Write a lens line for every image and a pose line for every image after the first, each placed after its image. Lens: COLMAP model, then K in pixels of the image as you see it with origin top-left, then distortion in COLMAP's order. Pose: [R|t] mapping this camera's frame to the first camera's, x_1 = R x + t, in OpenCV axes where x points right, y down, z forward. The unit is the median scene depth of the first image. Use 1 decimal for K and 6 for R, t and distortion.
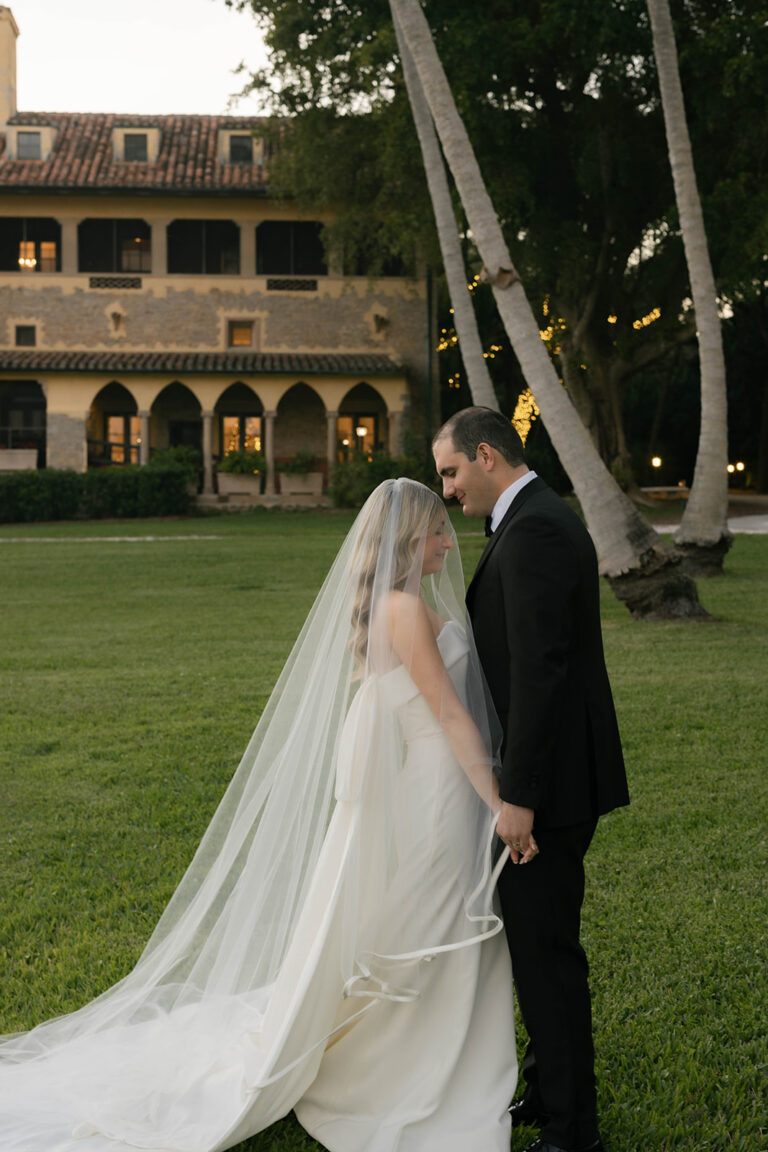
lens RADIAL K [[1682.0, 0, 384.0], [0, 1682.0, 576.0], [0, 0, 1]] dist [0.021011, 0.025511]
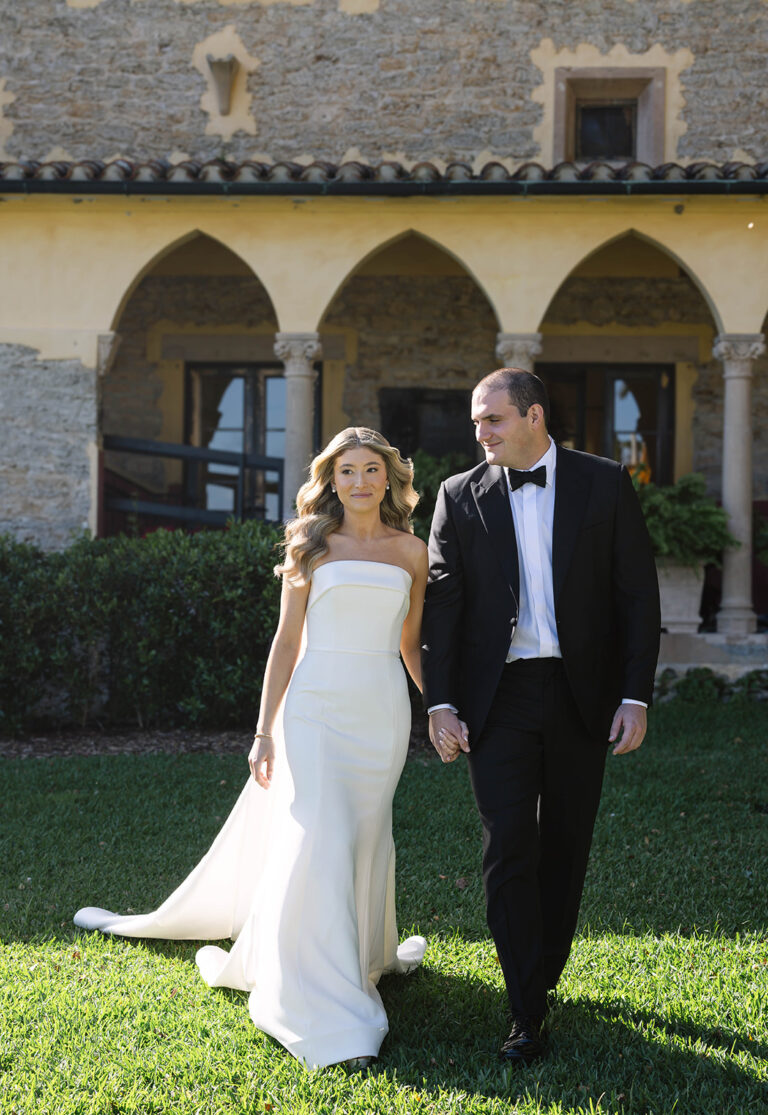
lens RADIAL K [[2581.2, 0, 384.0], [0, 2581.2, 557.5], [0, 0, 1]] dist [-0.007225, 0.167899]
pose [[0.993234, 0.011205, -0.115590, -0.069159], [-0.017173, 0.998563, -0.050765, -0.034254], [0.114855, 0.052407, 0.991999, 0.509125]]
